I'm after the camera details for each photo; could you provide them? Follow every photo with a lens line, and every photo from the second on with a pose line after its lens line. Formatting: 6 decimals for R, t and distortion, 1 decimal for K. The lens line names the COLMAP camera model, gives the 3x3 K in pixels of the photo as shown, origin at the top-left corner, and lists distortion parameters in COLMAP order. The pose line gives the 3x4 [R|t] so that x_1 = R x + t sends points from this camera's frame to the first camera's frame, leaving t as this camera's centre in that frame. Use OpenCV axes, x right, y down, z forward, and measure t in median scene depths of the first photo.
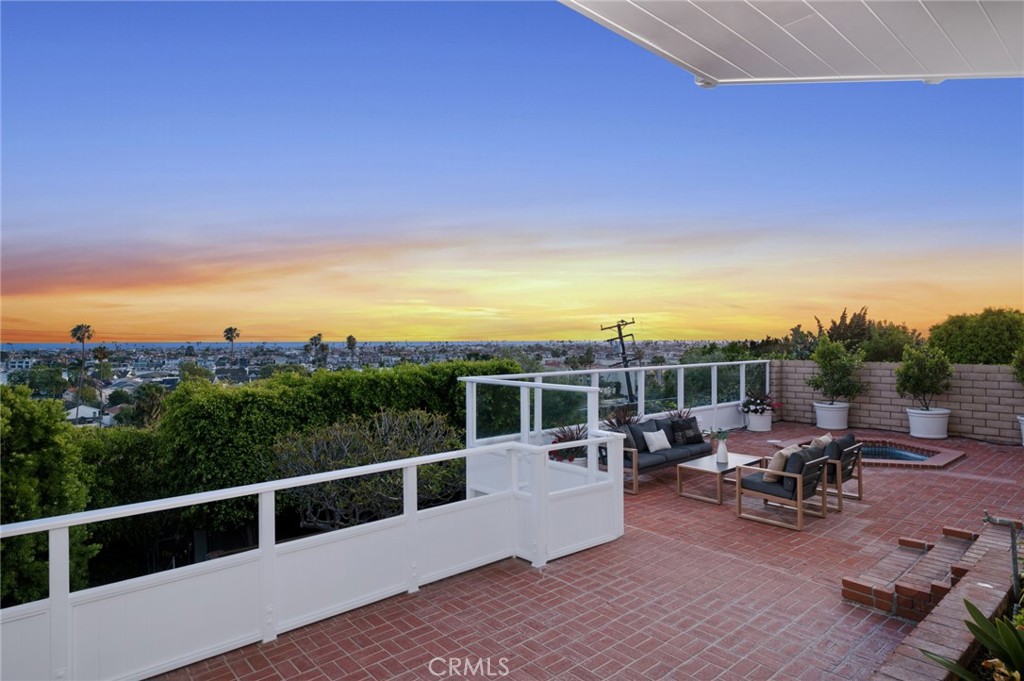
lens RADIAL K [[573.4, 0, 515.5], [0, 573.4, 339.4], [0, 0, 1]] dist [-0.001372, -0.000360]
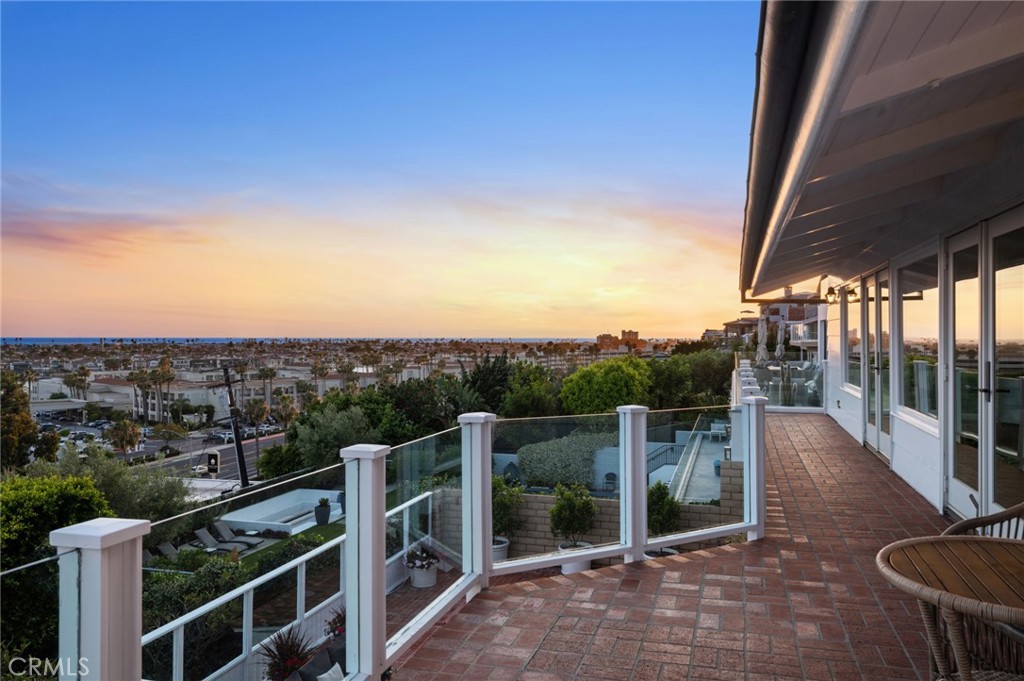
lens RADIAL K [[740.7, 0, 515.5], [0, 740.7, 334.1], [0, 0, 1]] dist [0.003548, -0.001591]
pose [[0.840682, 0.009004, 0.541454, -0.038106], [-0.007806, 0.999959, -0.004508, -0.100457], [-0.541473, -0.000437, 0.840718, -0.023923]]
